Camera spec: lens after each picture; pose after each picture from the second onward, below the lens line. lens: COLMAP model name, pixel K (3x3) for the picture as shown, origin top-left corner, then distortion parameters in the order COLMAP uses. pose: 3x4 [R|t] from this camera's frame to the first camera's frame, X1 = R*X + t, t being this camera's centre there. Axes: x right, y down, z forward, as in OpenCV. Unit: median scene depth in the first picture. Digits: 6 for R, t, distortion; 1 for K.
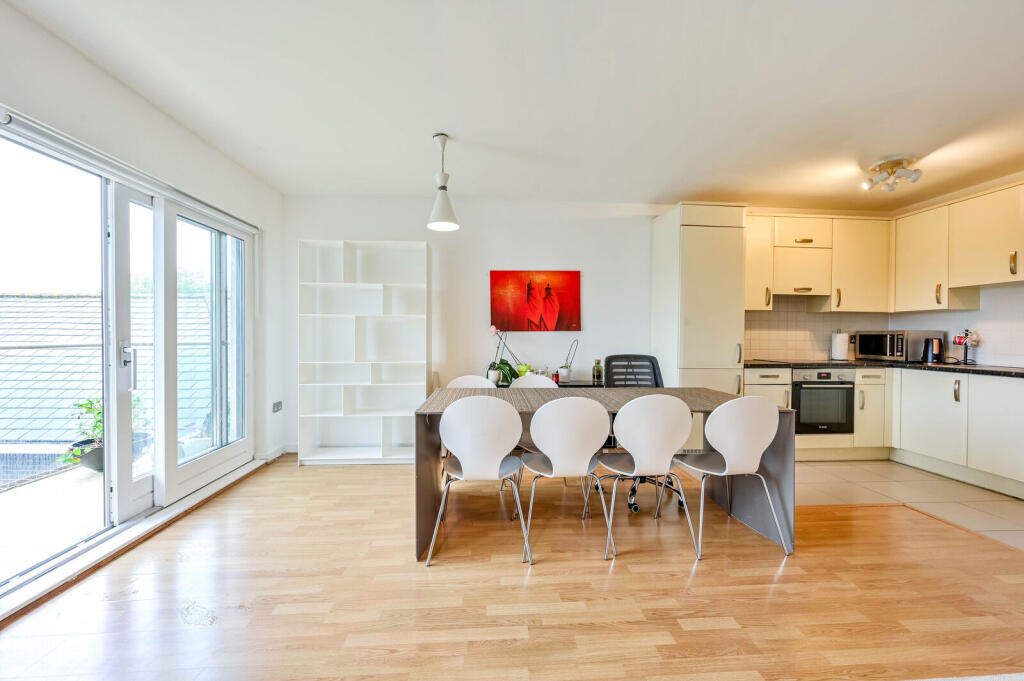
lens RADIAL K [[401.4, 0, 512.5], [0, 401.4, 337.0], [0, 0, 1]] dist [-0.001086, -0.000083]
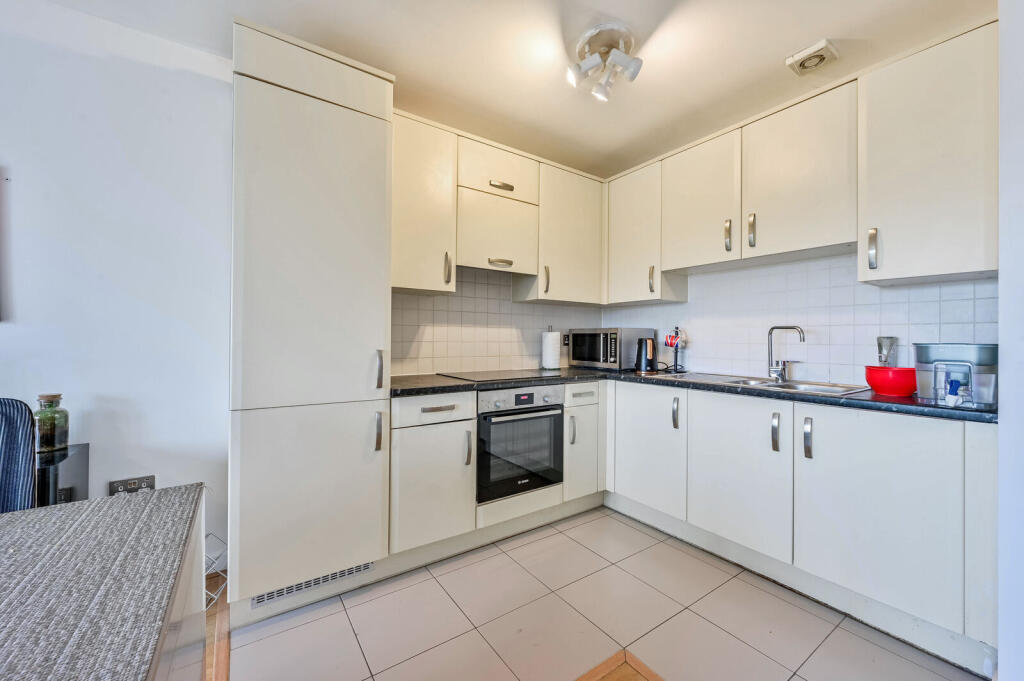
lens RADIAL K [[401.4, 0, 512.5], [0, 401.4, 337.0], [0, 0, 1]] dist [-0.001086, -0.000083]
pose [[0.861010, -0.000515, 0.508587, 0.441327], [0.002783, 0.999989, -0.003698, 0.002874], [-0.508580, 0.004600, 0.861003, 0.469692]]
